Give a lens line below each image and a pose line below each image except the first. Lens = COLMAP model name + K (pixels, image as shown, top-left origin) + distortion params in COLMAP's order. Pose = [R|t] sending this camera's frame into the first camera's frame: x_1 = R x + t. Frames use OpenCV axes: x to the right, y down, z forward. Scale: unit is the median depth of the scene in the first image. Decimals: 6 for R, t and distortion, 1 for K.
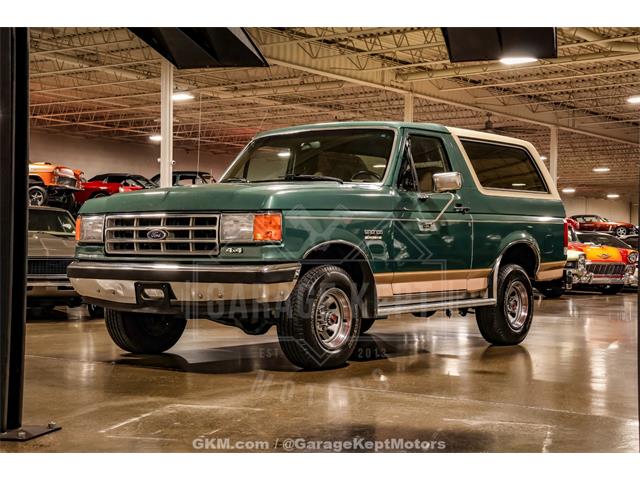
lens RADIAL K [[1155.5, 0, 320.7], [0, 1155.5, 239.7], [0, 0, 1]] dist [0.298309, 0.098976]
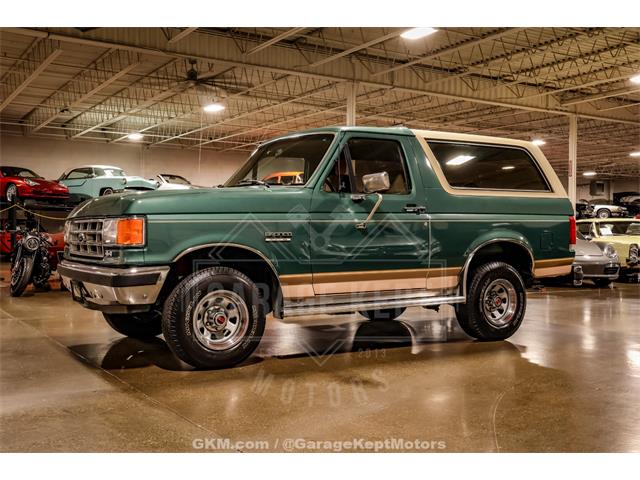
lens RADIAL K [[741.8, 0, 319.5], [0, 741.8, 240.9], [0, 0, 1]] dist [0.047964, 0.005075]
pose [[0.929056, -0.001613, -0.369937, 0.313096], [0.007289, 0.999876, 0.013945, -0.009269], [0.369868, -0.015652, 0.928952, 0.402077]]
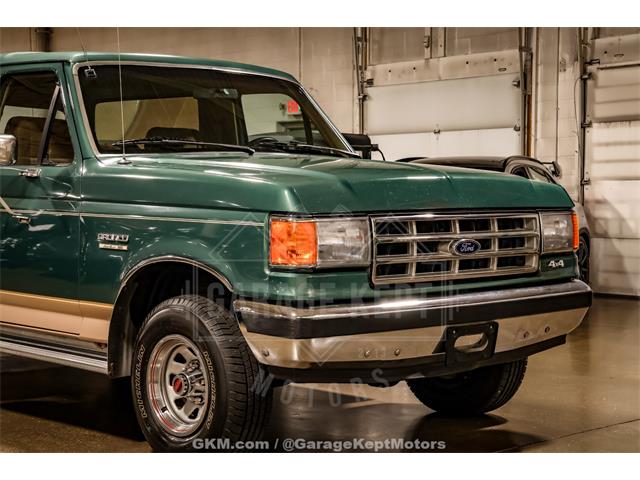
lens RADIAL K [[1204.8, 0, 319.7], [0, 1204.8, 239.2], [0, 0, 1]] dist [0.341015, 0.092926]
pose [[0.134398, -0.062405, 0.988960, -0.747941], [-0.018830, 0.997674, 0.065514, -0.046927], [-0.990748, -0.027427, 0.132910, 0.936827]]
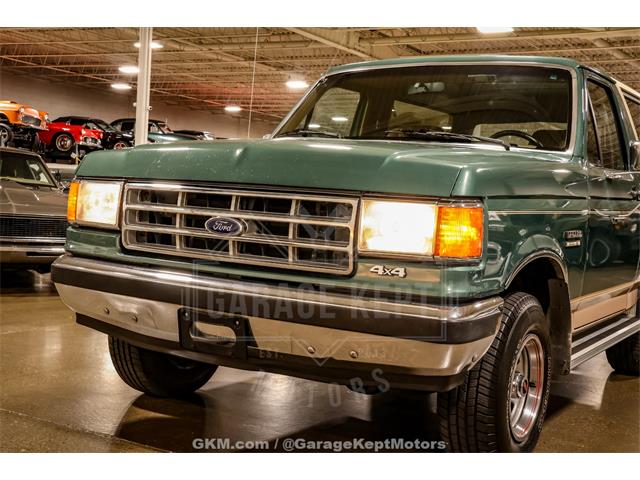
lens RADIAL K [[856.0, 0, 321.3], [0, 856.0, 239.7], [0, 0, 1]] dist [0.141738, 0.055683]
pose [[0.992155, 0.045049, 0.116616, -0.134738], [-0.052956, 0.996439, 0.065618, -0.025642], [-0.113244, -0.071279, 0.991007, 0.558209]]
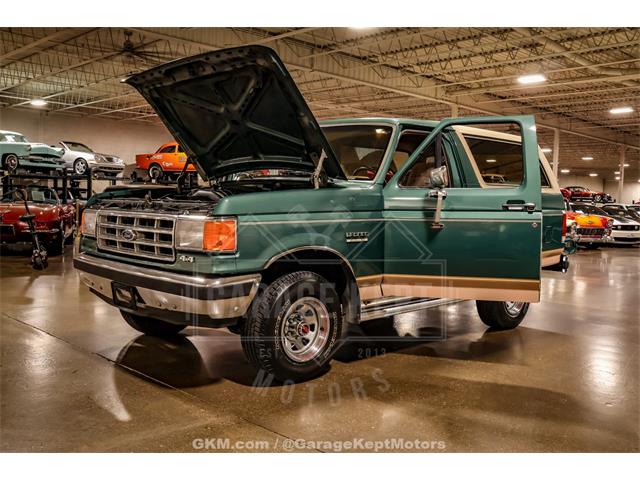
lens RADIAL K [[644.6, 0, 327.9], [0, 644.6, 248.1], [0, 0, 1]] dist [-0.009930, 0.007065]
pose [[0.989981, 0.025450, -0.138885, 0.093194], [-0.013709, 0.996300, 0.084844, -0.039034], [0.140531, -0.082090, 0.986667, 0.465790]]
